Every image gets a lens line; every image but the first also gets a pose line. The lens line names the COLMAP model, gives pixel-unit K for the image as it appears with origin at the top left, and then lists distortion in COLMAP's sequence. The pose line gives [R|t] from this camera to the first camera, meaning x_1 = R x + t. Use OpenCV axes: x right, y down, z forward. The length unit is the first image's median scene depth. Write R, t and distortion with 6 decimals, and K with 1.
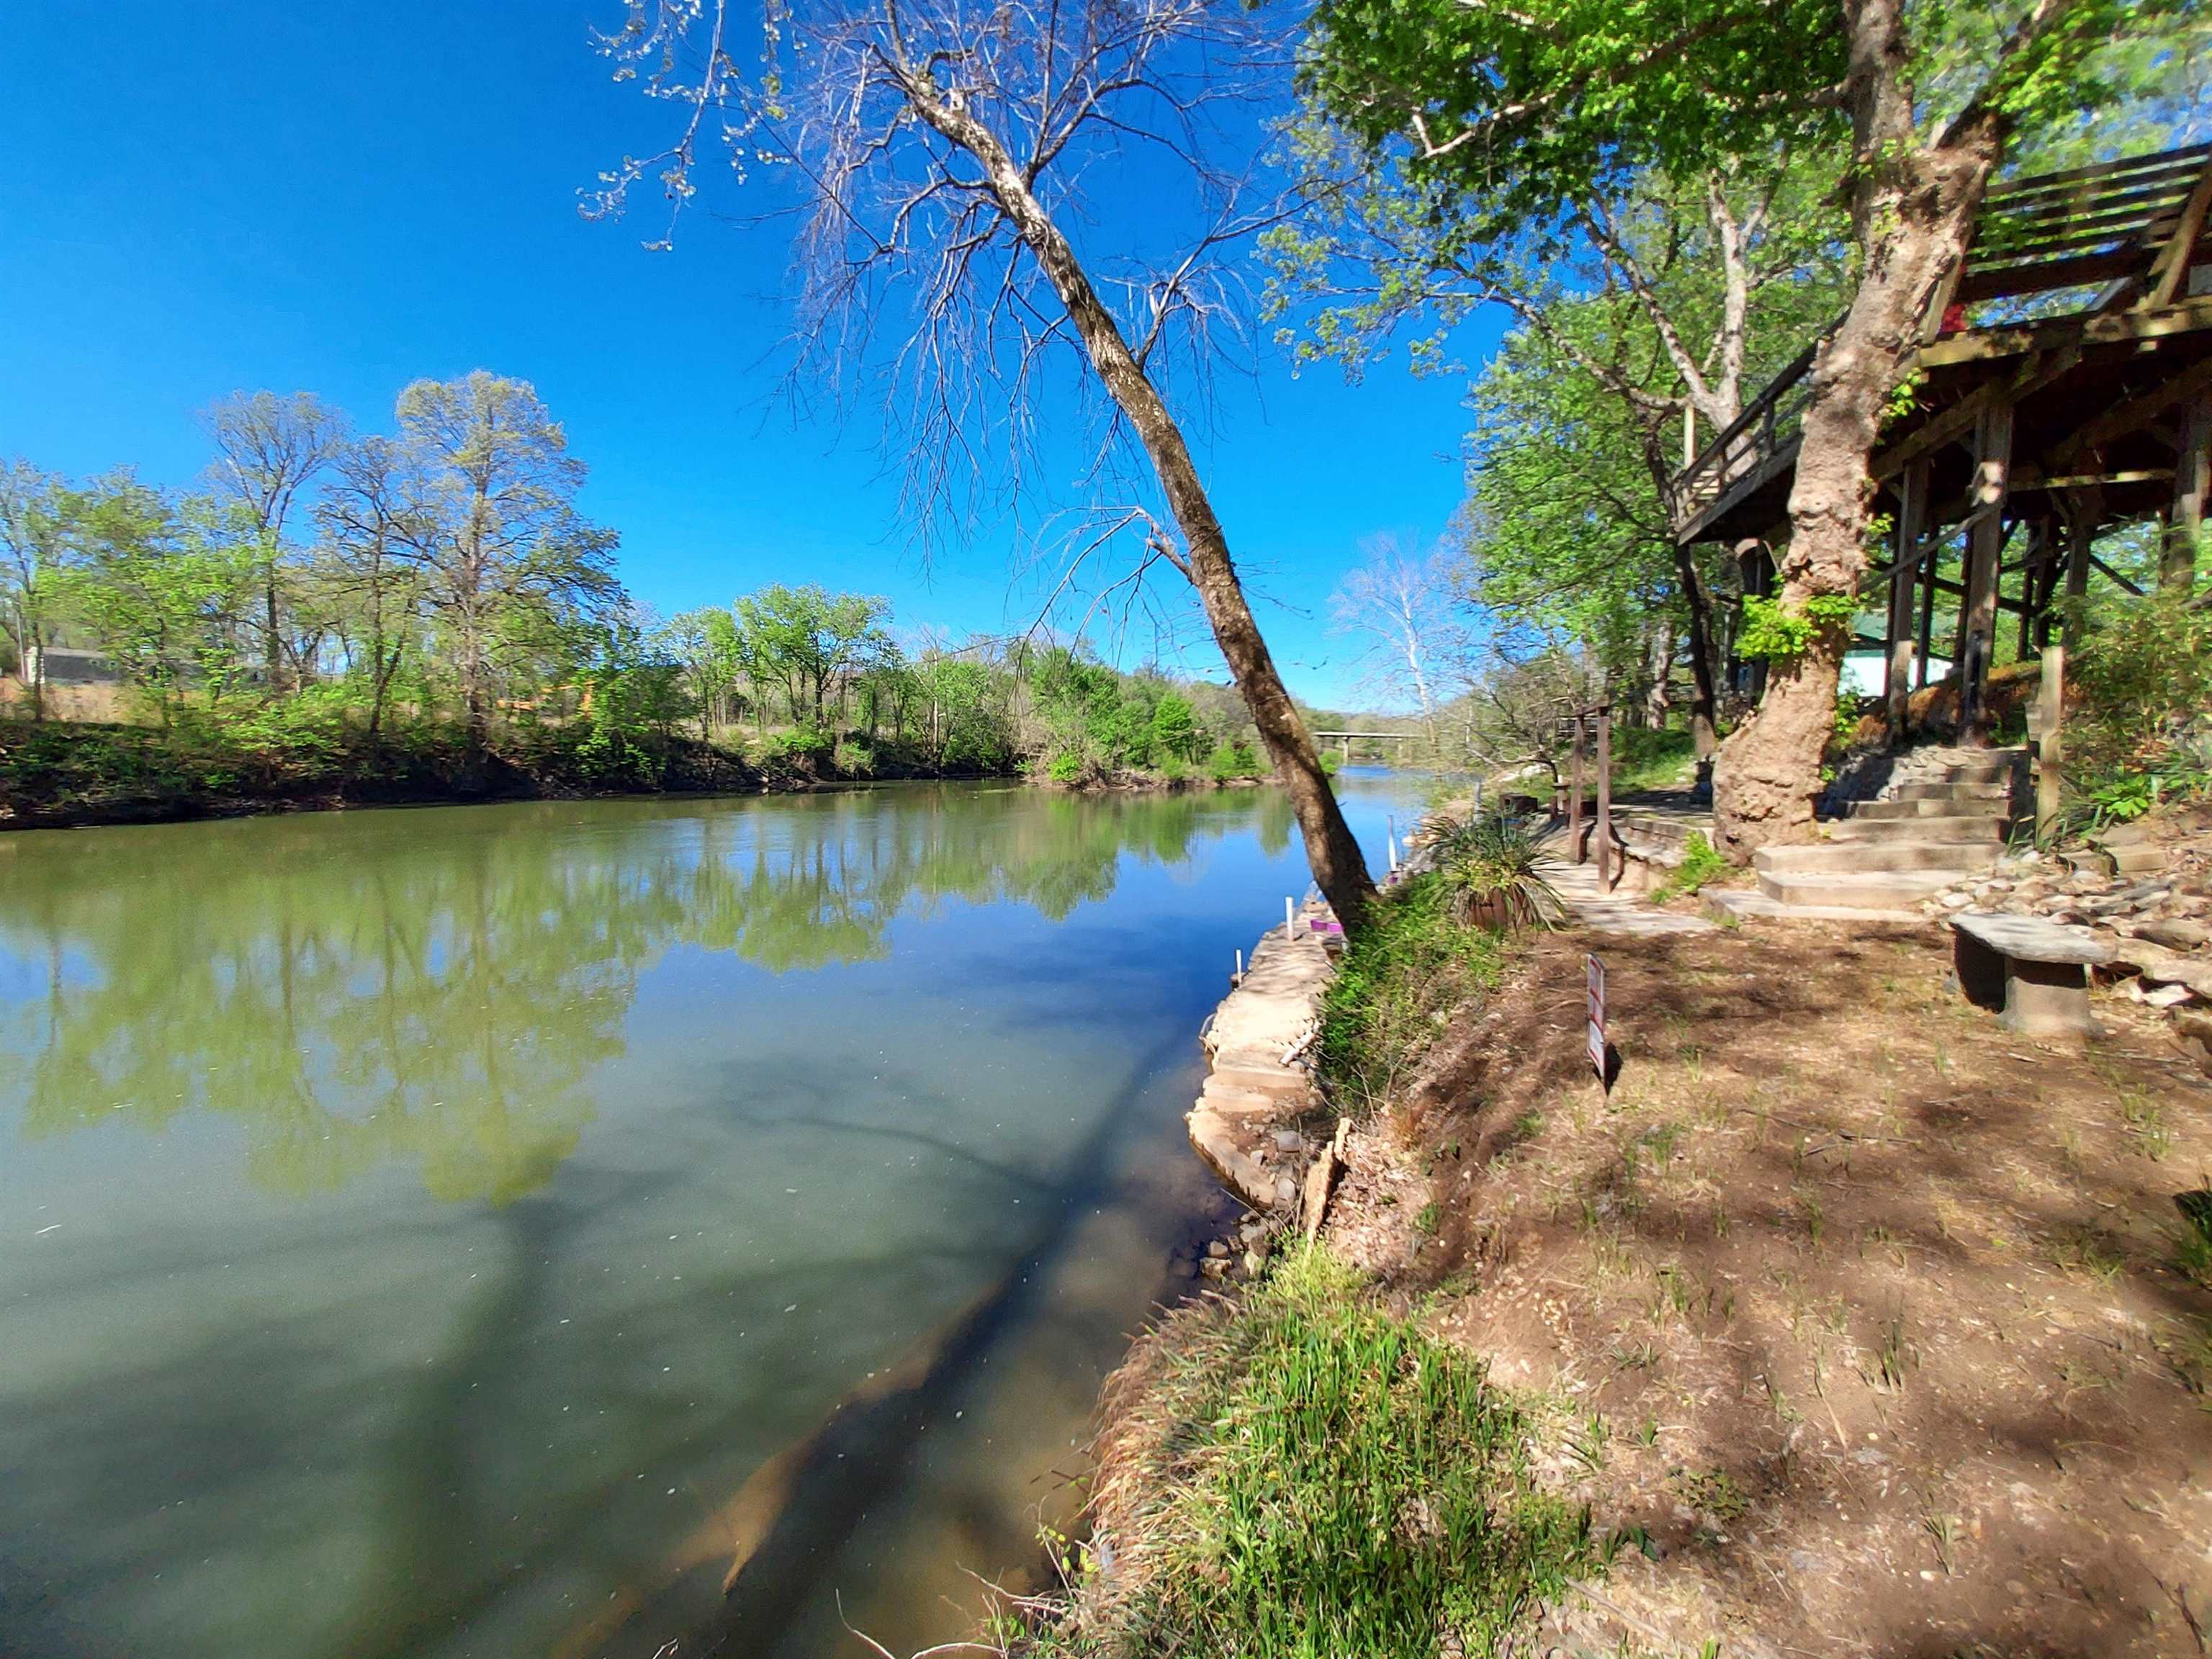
lens RADIAL K [[860.3, 0, 1114.0], [0, 860.3, 795.7], [0, 0, 1]] dist [0.001554, 0.000416]
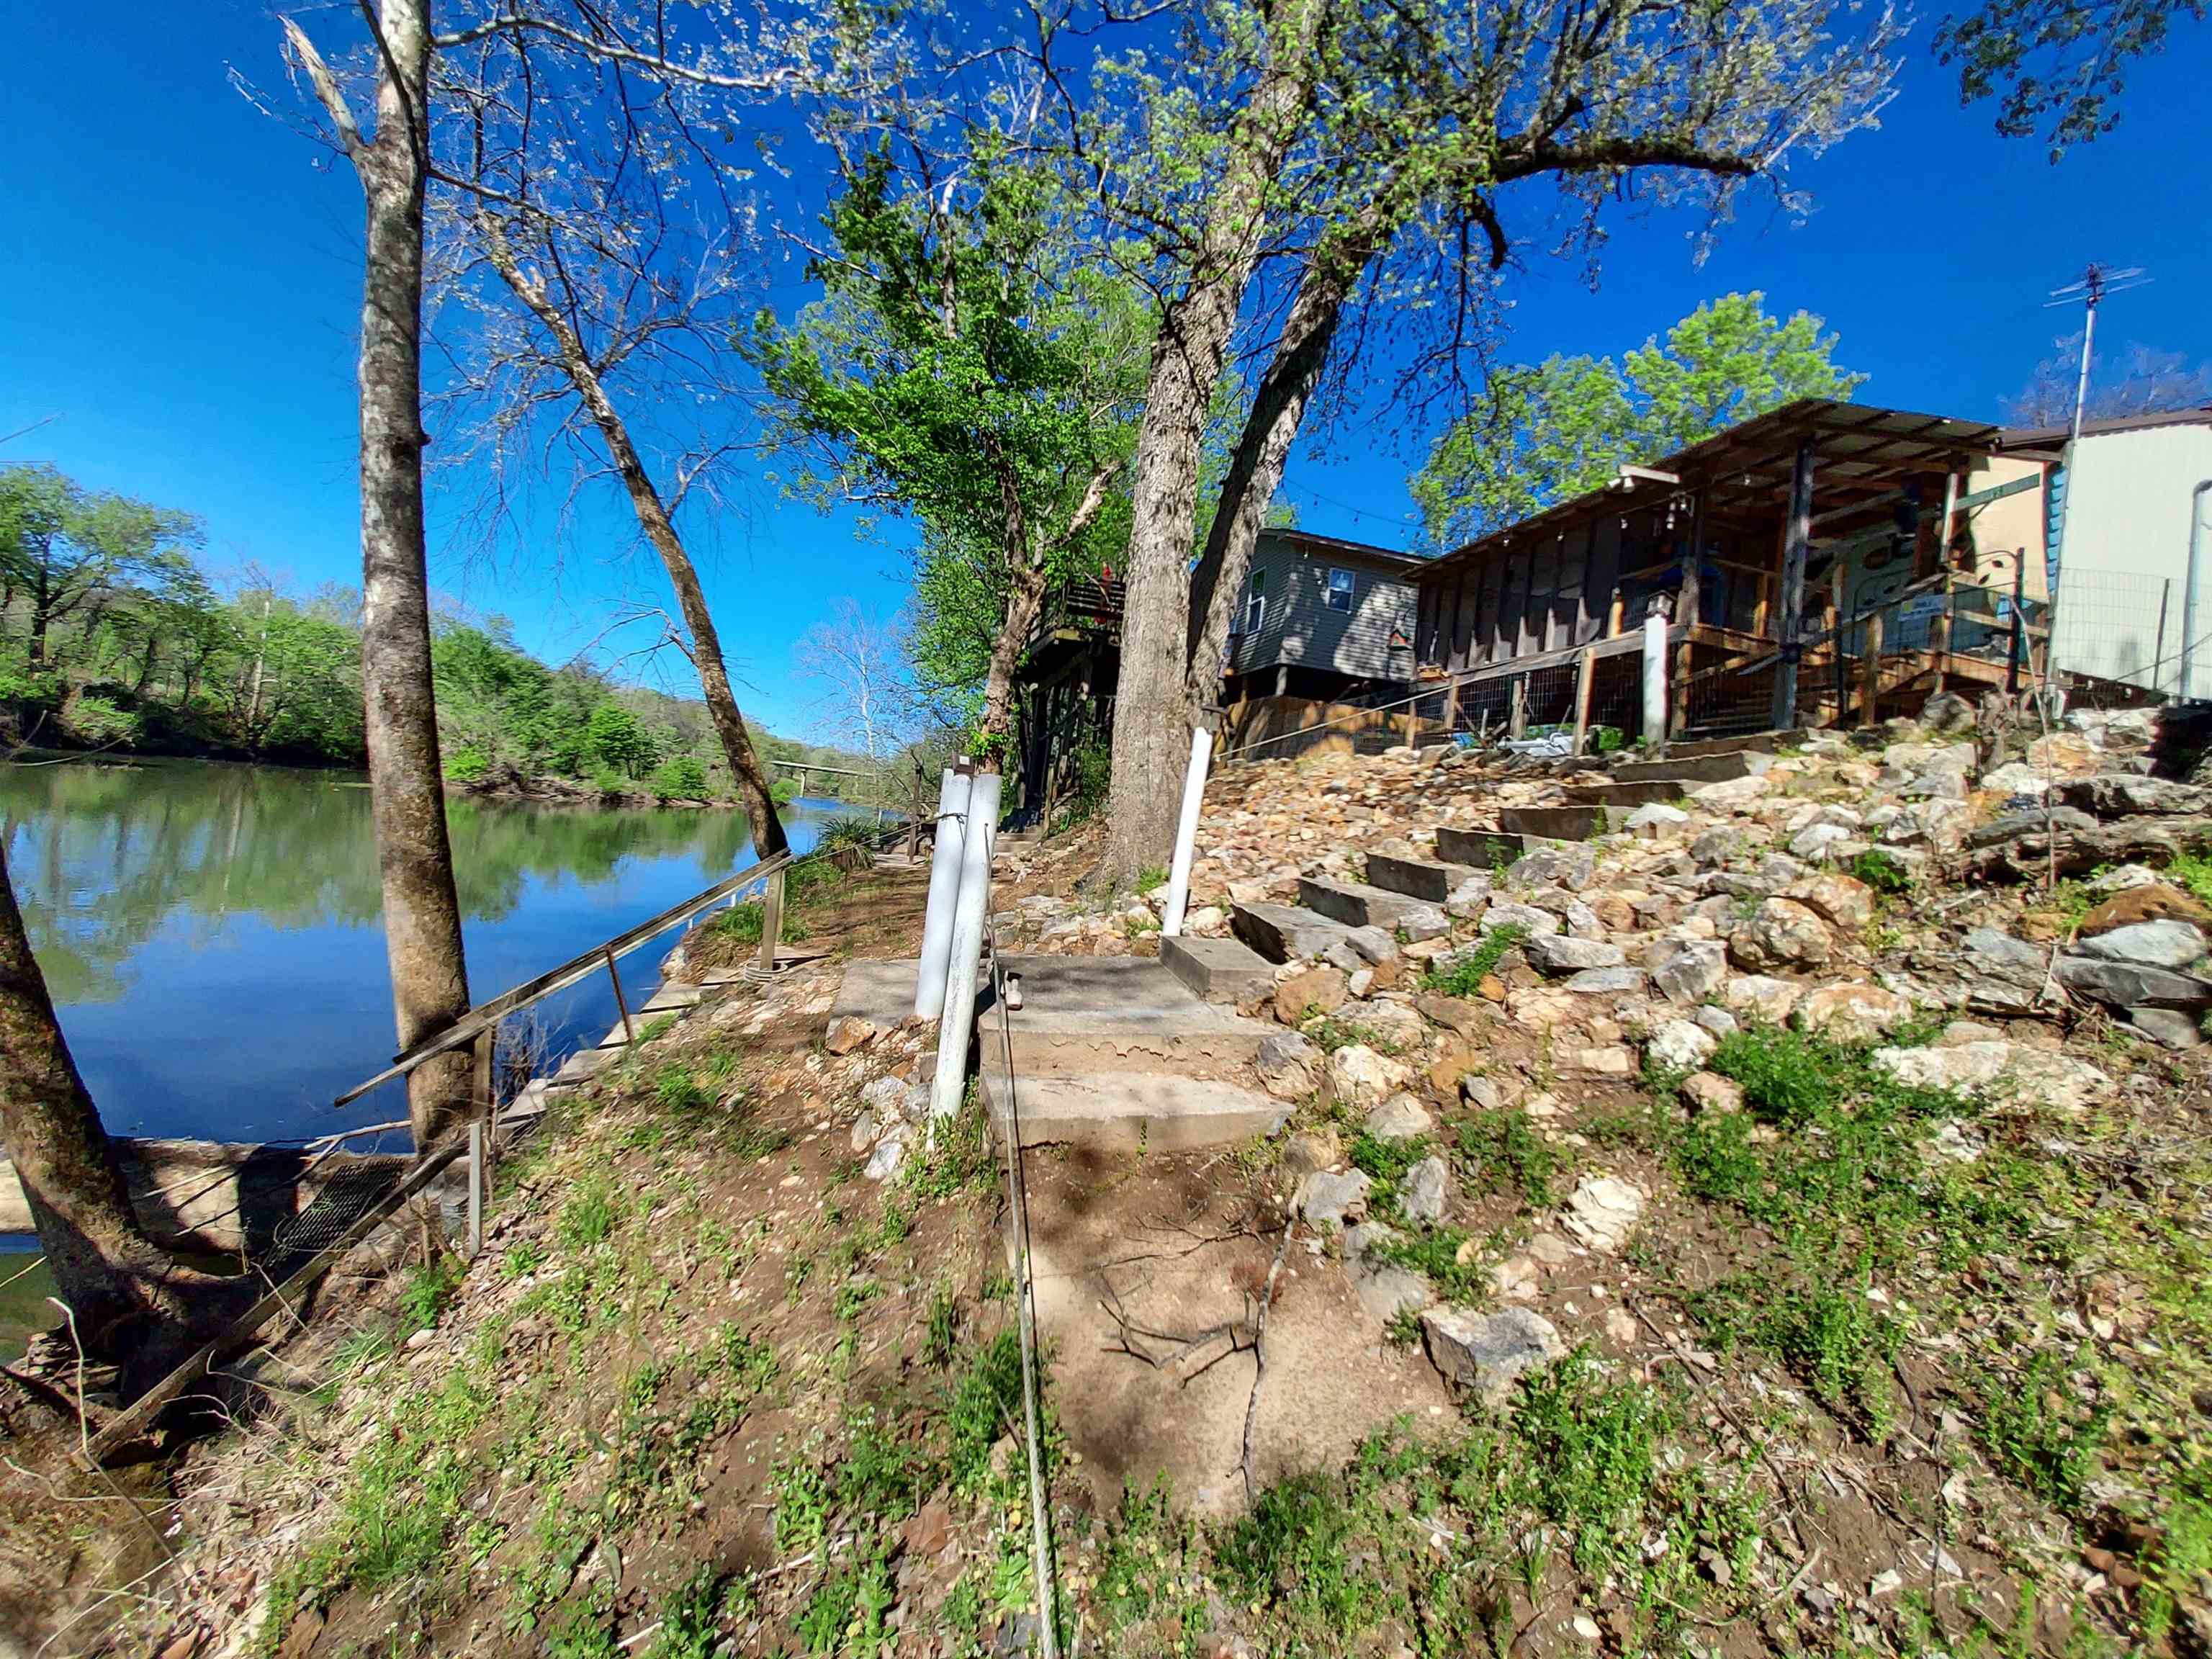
lens RADIAL K [[860.3, 0, 1114.0], [0, 860.3, 795.7], [0, 0, 1]] dist [0.001554, 0.000416]
pose [[0.814941, 0.095873, 0.571559, -0.068959], [-0.072092, 0.995332, -0.064167, 0.018731], [-0.575043, 0.011088, 0.818048, -0.321582]]
